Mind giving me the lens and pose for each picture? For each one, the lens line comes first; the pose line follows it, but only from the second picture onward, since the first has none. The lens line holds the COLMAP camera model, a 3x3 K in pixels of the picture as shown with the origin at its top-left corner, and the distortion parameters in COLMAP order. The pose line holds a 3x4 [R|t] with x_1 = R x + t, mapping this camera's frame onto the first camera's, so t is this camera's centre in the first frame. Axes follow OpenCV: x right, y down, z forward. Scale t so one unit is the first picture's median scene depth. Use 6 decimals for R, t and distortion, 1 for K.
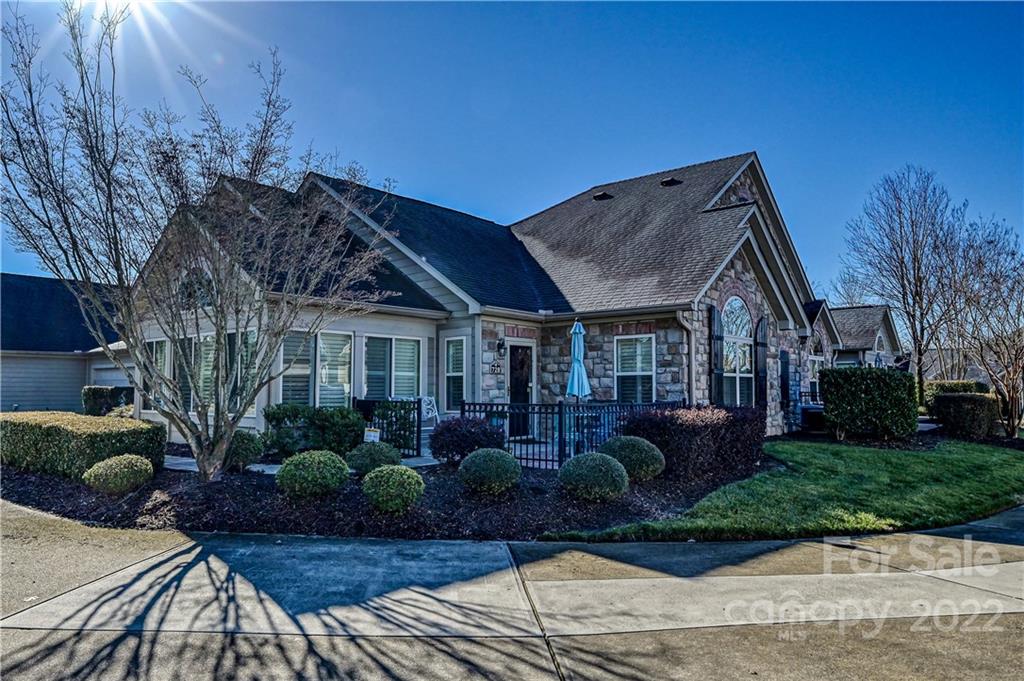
lens RADIAL K [[859.5, 0, 501.2], [0, 859.5, 293.7], [0, 0, 1]] dist [-0.030529, -0.002352]
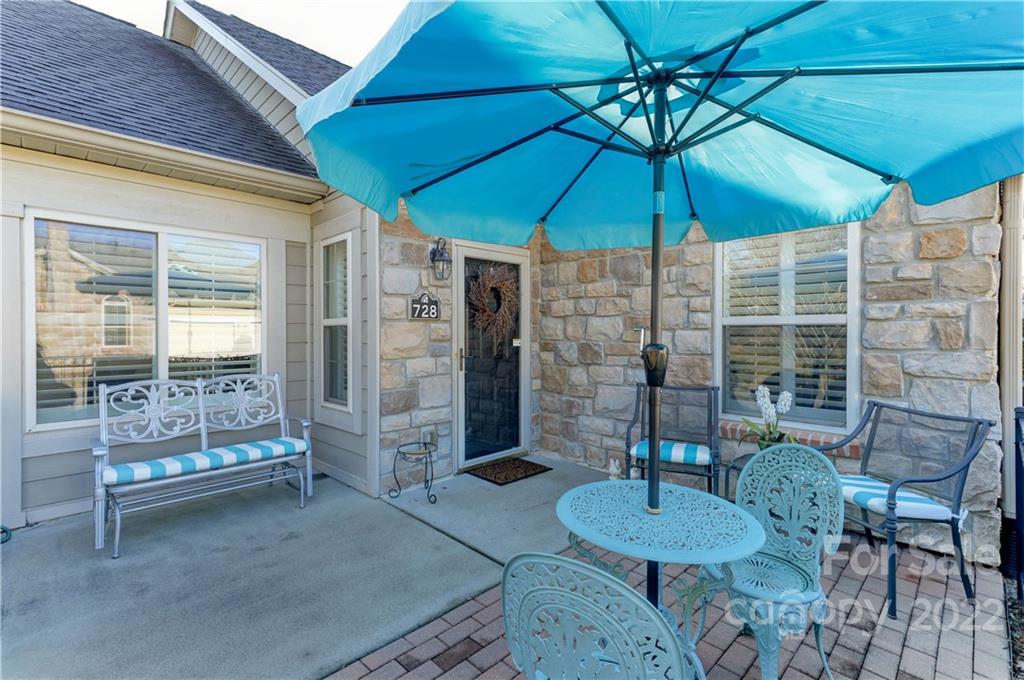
lens RADIAL K [[476.4, 0, 516.2], [0, 476.4, 331.4], [0, 0, 1]] dist [0.019219, -0.001850]
pose [[0.997438, 0.001923, -0.071506, 0.055751], [0.006442, 0.993161, 0.116572, 0.072060], [0.071241, -0.116734, 0.990605, 0.776119]]
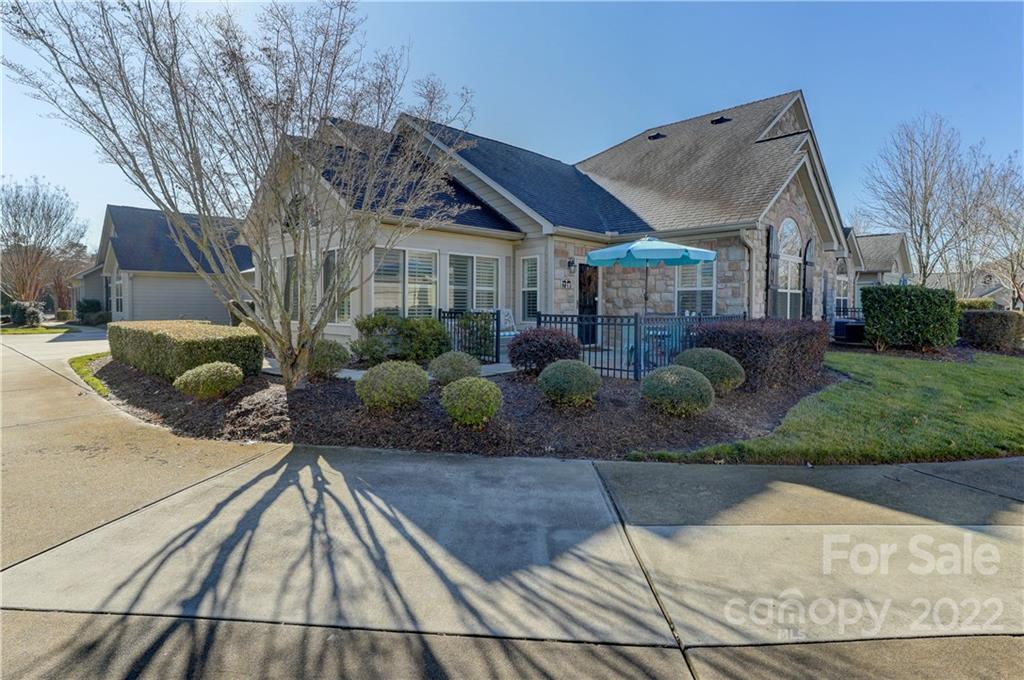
lens RADIAL K [[617.9, 0, 510.9], [0, 617.9, 315.3], [0, 0, 1]] dist [0.021742, 0.000272]
pose [[0.997341, 0.006613, -0.072569, -0.019862], [0.002576, 0.992050, 0.125815, 0.026558], [0.072824, -0.125667, 0.989396, 0.200463]]
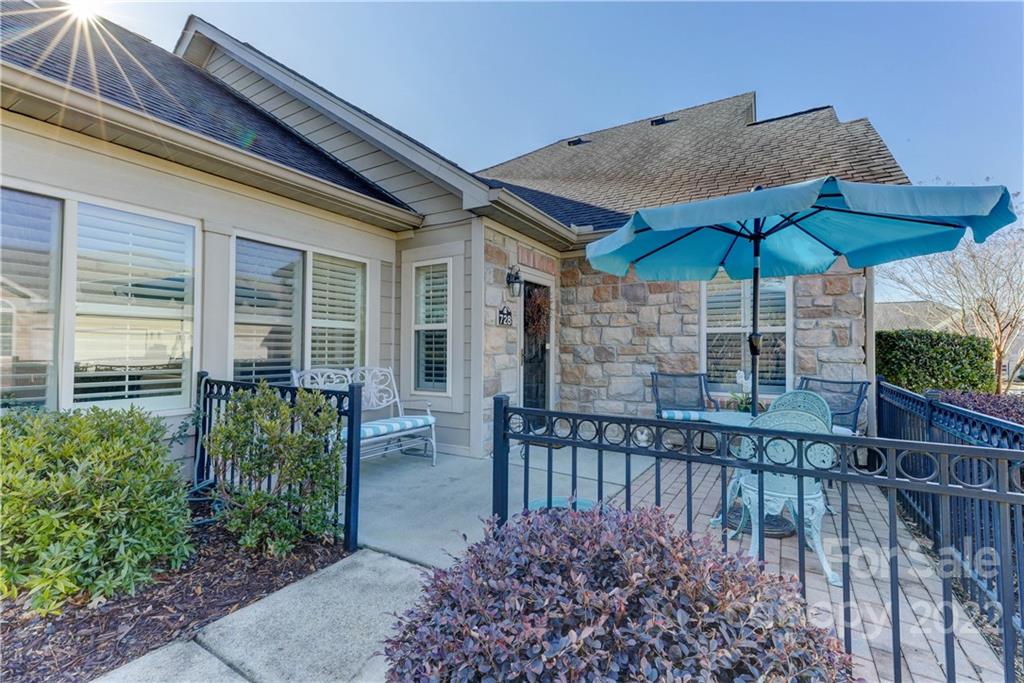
lens RADIAL K [[476.4, 0, 504.8], [0, 476.4, 340.3], [0, 0, 1]] dist [0.019219, -0.001850]
pose [[0.985151, 0.011983, 0.171273, -0.060142], [-0.027919, 0.995465, 0.090941, 0.074244], [-0.169407, -0.094372, 0.981018, 0.698590]]
